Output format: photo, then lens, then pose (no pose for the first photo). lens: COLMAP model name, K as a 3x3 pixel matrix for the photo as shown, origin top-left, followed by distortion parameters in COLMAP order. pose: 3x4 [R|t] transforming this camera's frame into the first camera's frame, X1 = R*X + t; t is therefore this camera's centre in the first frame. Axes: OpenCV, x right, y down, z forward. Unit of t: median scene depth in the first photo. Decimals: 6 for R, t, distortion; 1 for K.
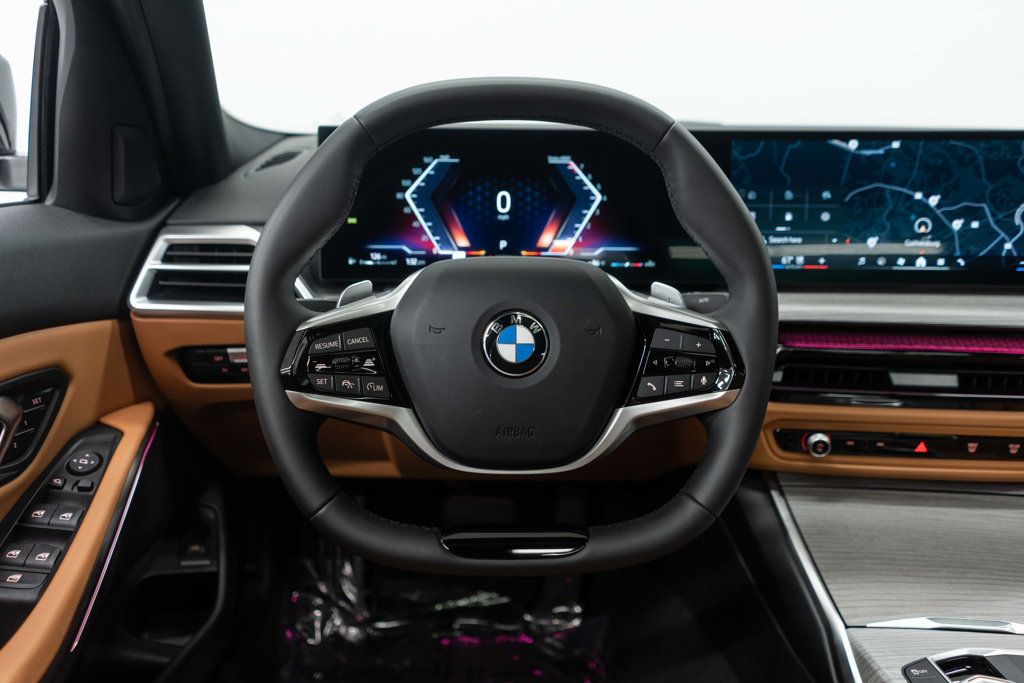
lens RADIAL K [[825.9, 0, 511.8], [0, 825.9, 366.0], [0, 0, 1]] dist [-0.002212, -0.001340]
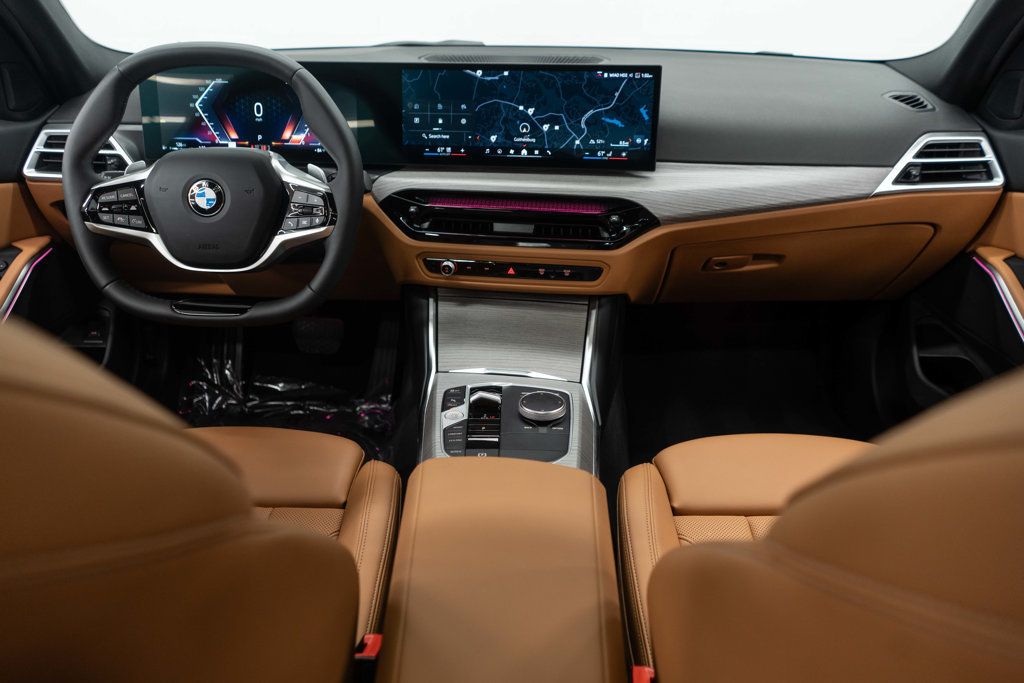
lens RADIAL K [[825.9, 0, 511.8], [0, 825.9, 366.0], [0, 0, 1]] dist [-0.002212, -0.001340]
pose [[0.998327, 0.025206, -0.052045, 0.569022], [-0.017360, 0.989124, 0.146054, 0.045320], [0.055160, -0.144906, 0.987907, -0.593860]]
